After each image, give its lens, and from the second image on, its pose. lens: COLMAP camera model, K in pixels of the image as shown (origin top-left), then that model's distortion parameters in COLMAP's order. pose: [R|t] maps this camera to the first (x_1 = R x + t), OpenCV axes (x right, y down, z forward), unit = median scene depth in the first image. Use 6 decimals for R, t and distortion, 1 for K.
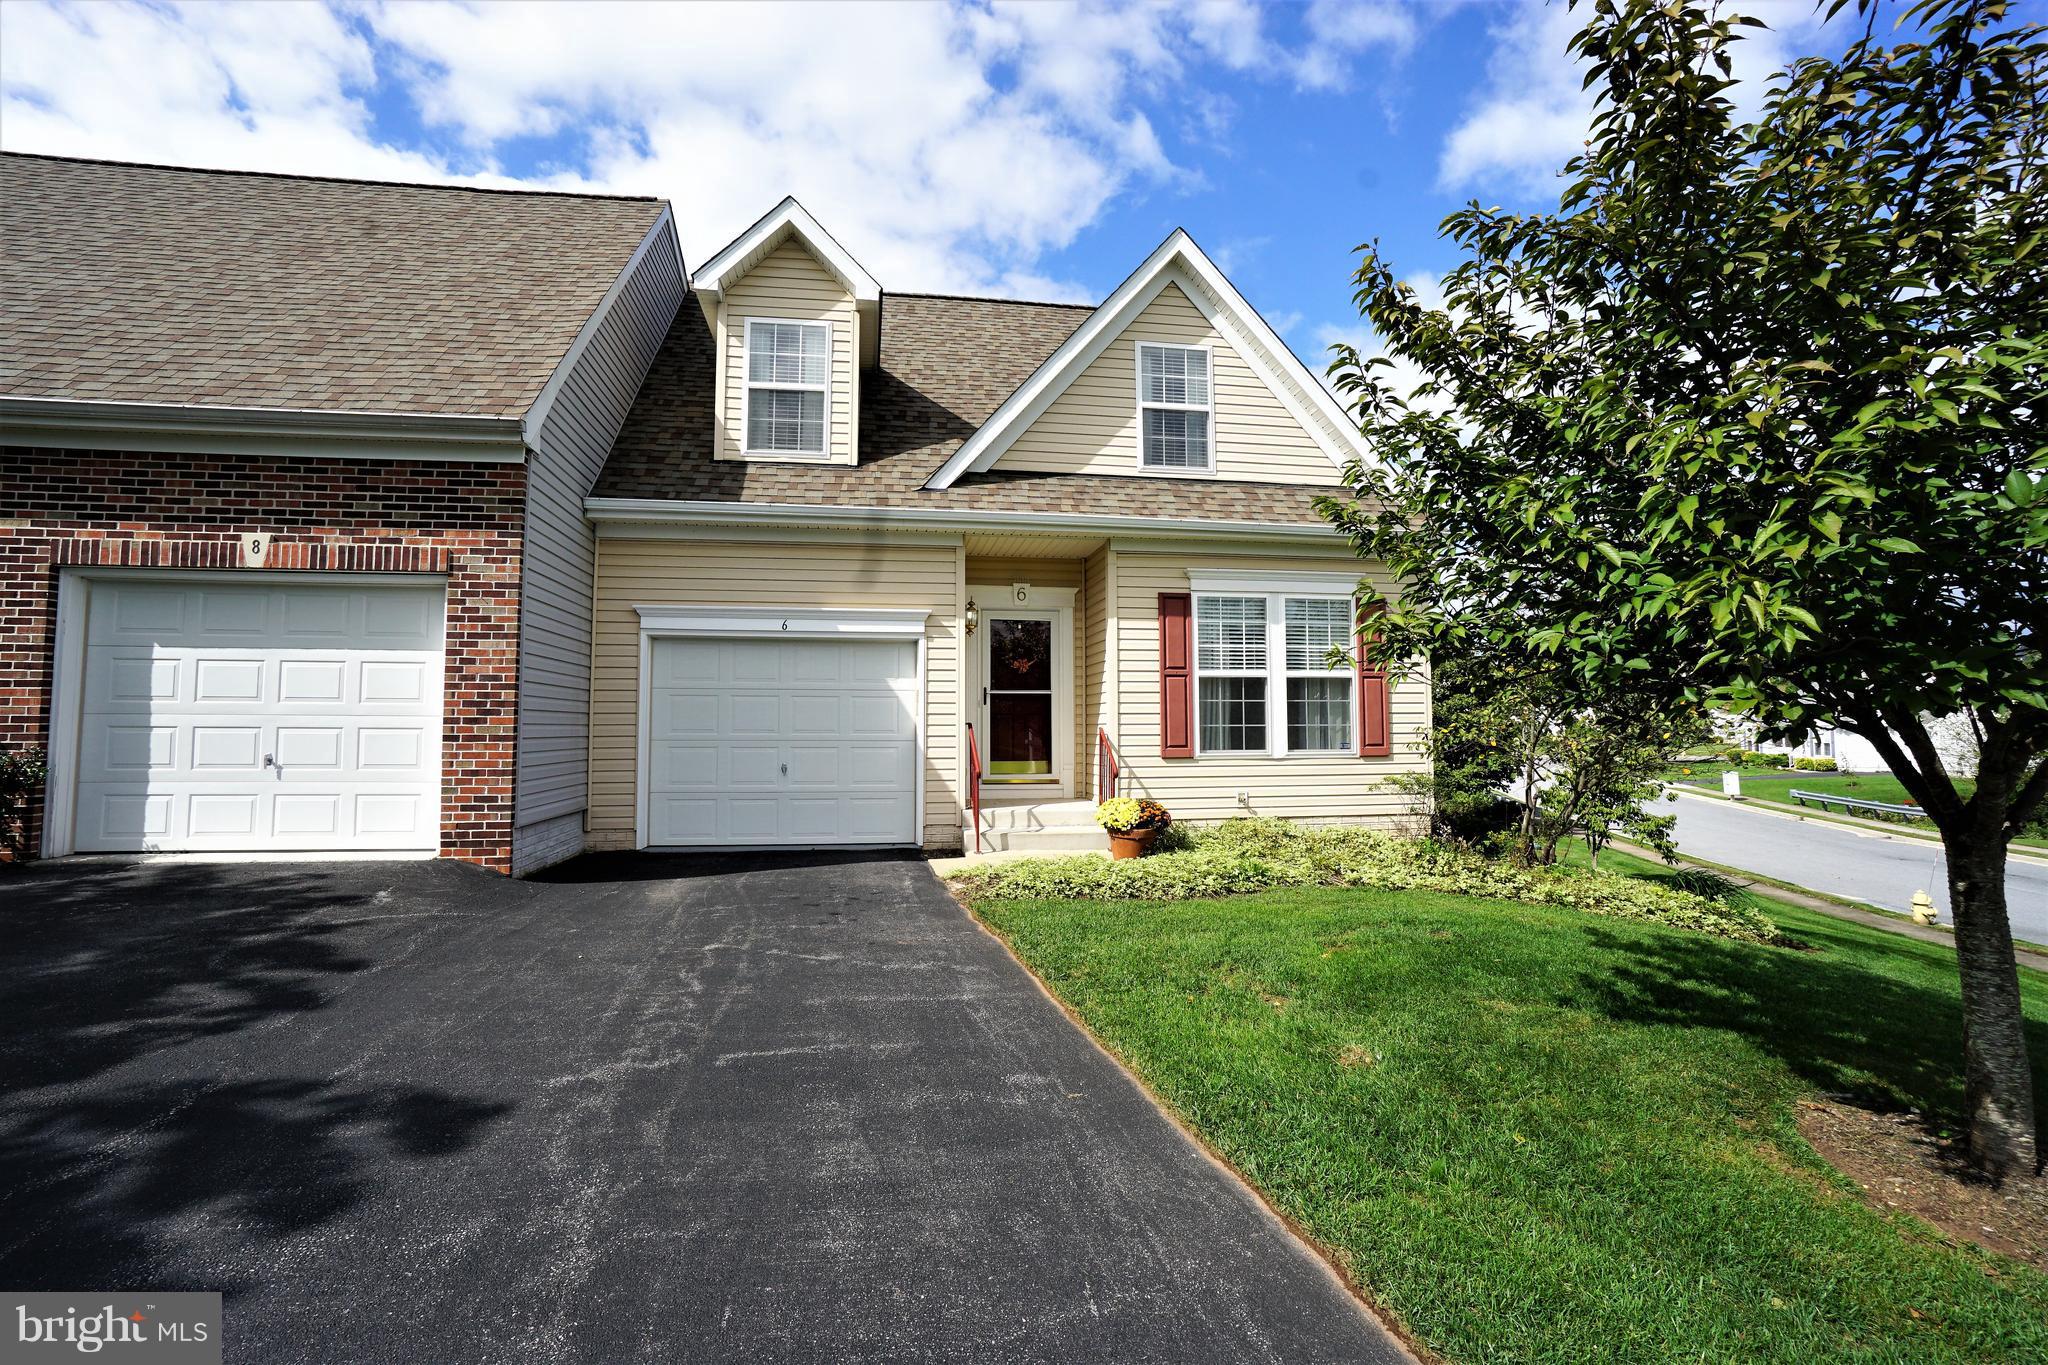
lens RADIAL K [[905.1, 0, 1009.0], [0, 905.1, 665.9], [0, 0, 1]] dist [-0.064495, 0.024409]
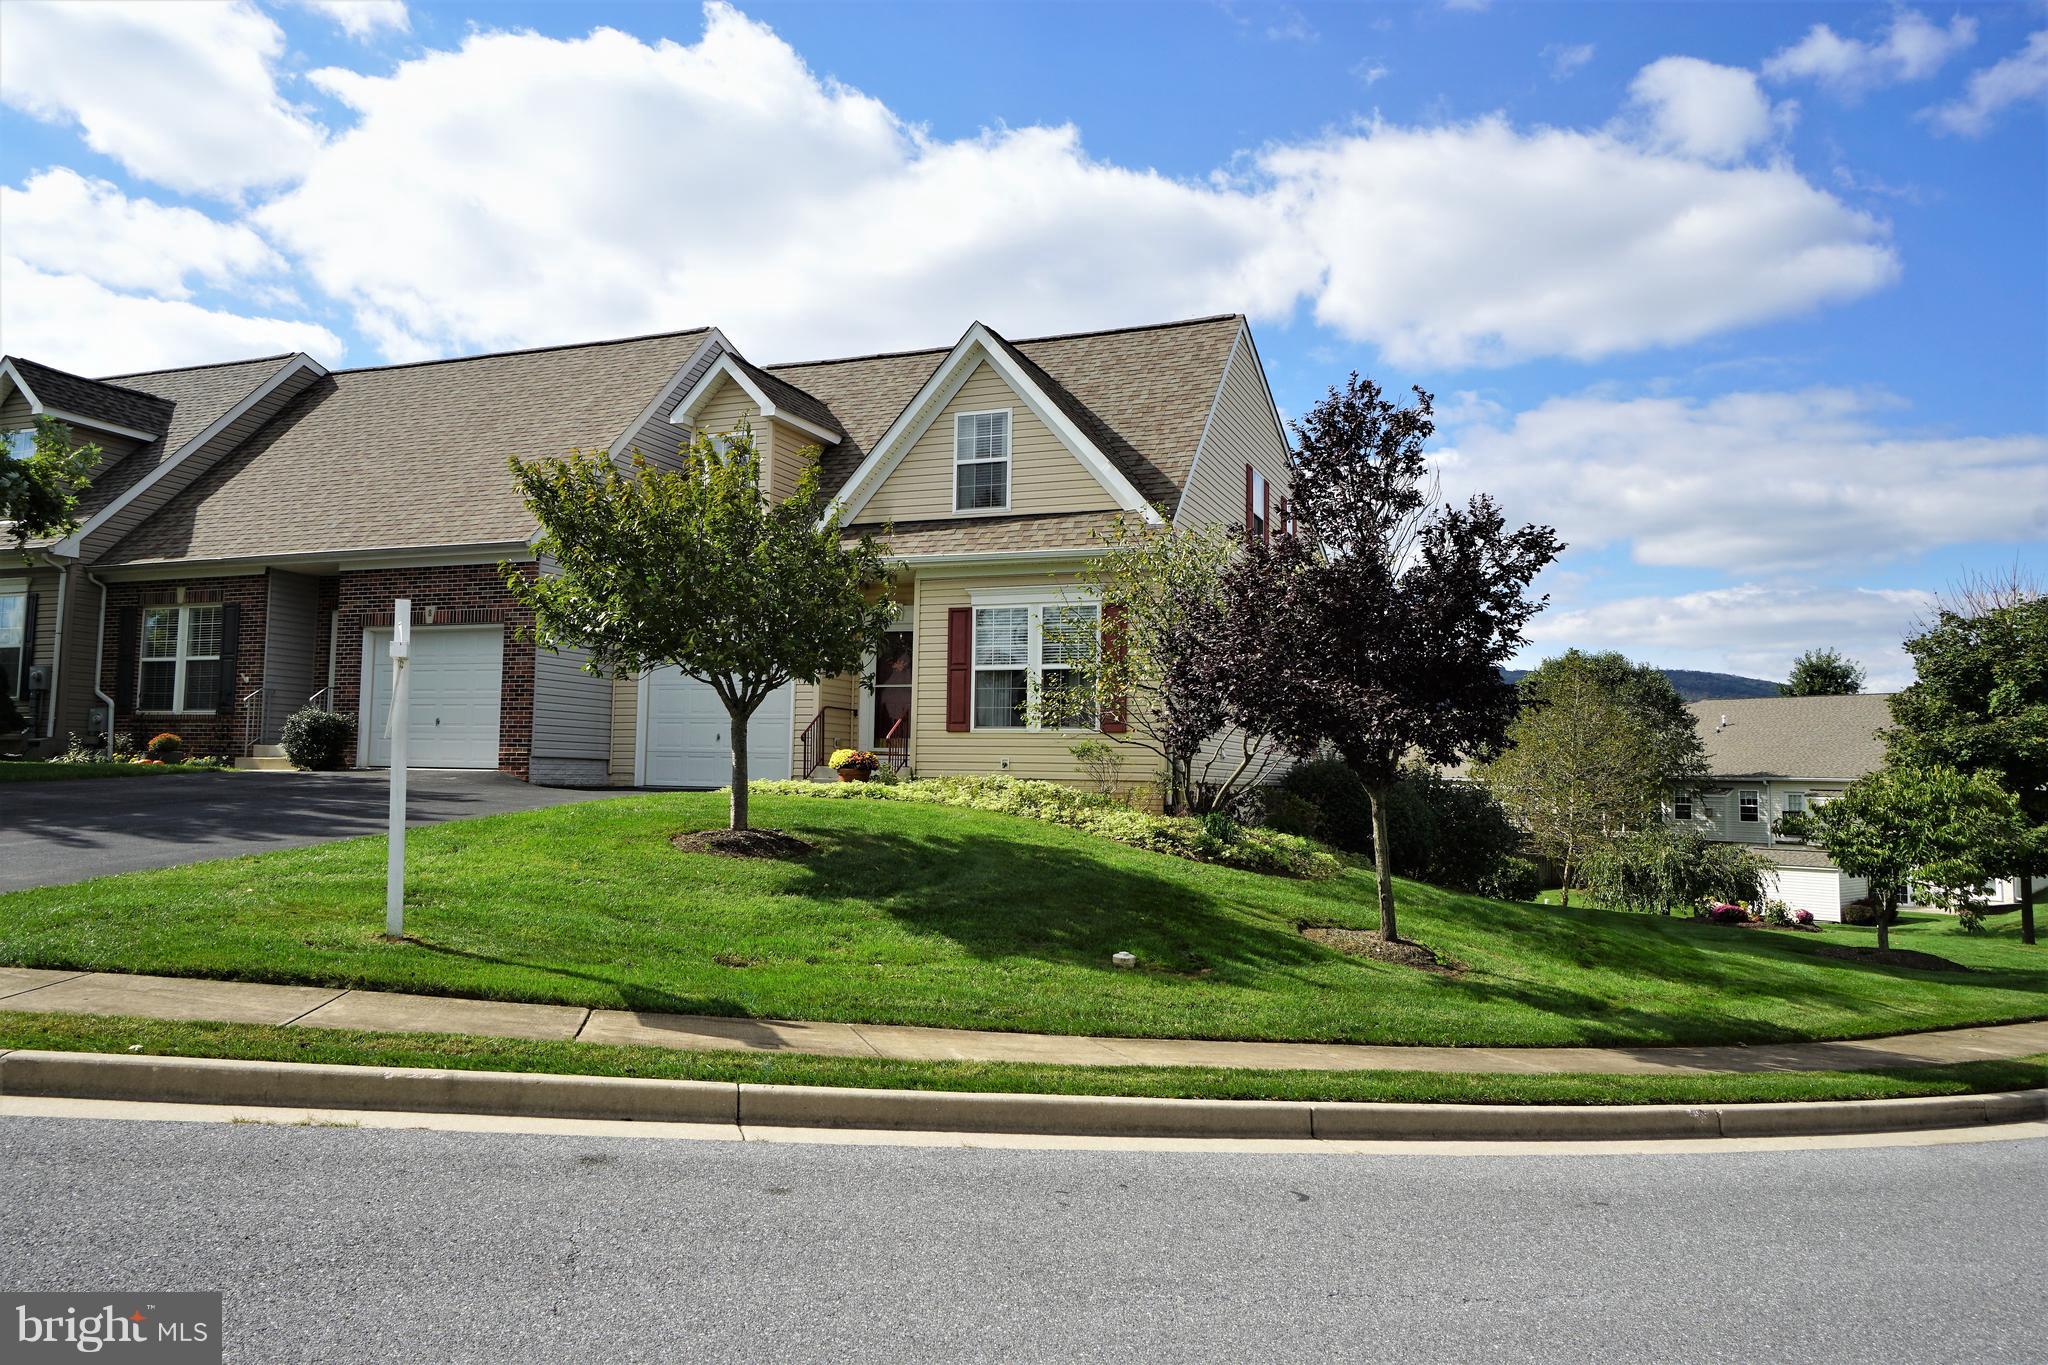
lens RADIAL K [[1438.8, 0, 1024.0], [0, 1438.8, 682.5], [0, 0, 1]] dist [-0.000177, 0.000068]
pose [[0.860799, -0.018750, -0.508600, 1.348203], [0.015182, 0.999822, -0.011163, 0.054472], [0.508719, 0.001888, 0.860931, -0.777831]]
